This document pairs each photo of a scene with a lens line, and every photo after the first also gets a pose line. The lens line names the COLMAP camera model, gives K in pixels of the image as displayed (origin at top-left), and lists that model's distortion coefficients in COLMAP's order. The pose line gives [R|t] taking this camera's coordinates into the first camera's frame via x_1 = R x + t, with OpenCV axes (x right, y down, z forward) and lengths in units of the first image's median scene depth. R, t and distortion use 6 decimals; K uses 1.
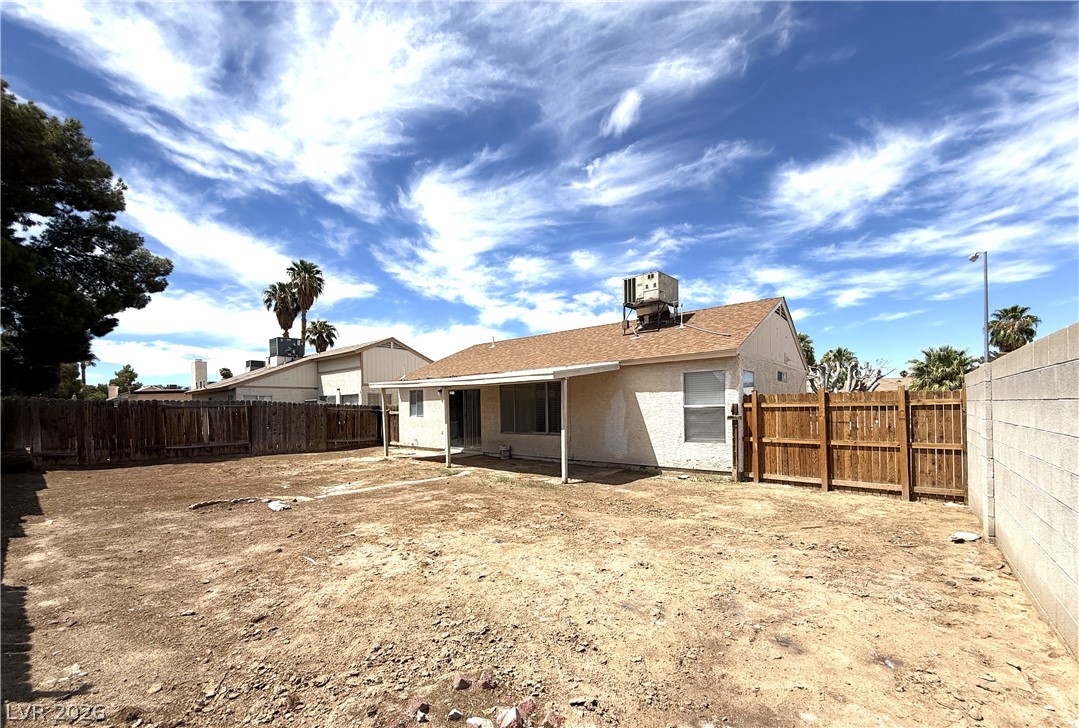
lens RADIAL K [[436.5, 0, 534.9], [0, 436.5, 406.6], [0, 0, 1]] dist [0.001297, 0.000130]
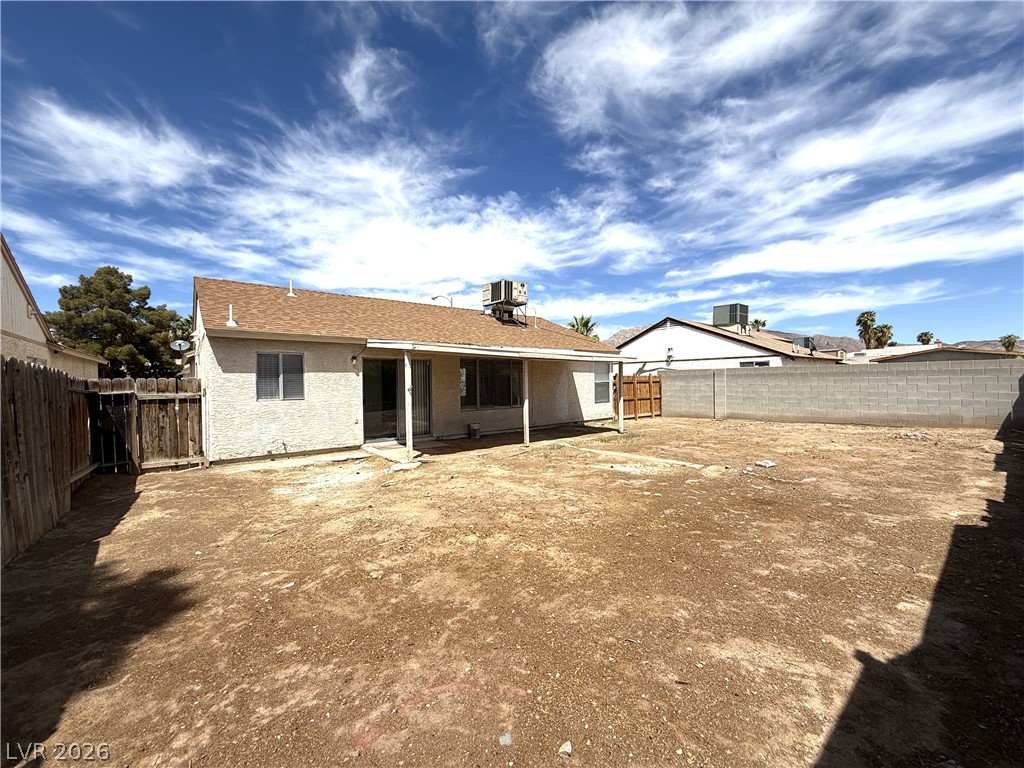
lens RADIAL K [[408.2, 0, 510.1], [0, 408.2, 390.7], [0, 0, 1]] dist [0.000992, -0.000430]
pose [[0.183440, -0.012713, 0.982949, -0.699503], [0.009545, 0.999892, 0.011151, 0.007185], [-0.982985, 0.007336, 0.183541, 0.582553]]
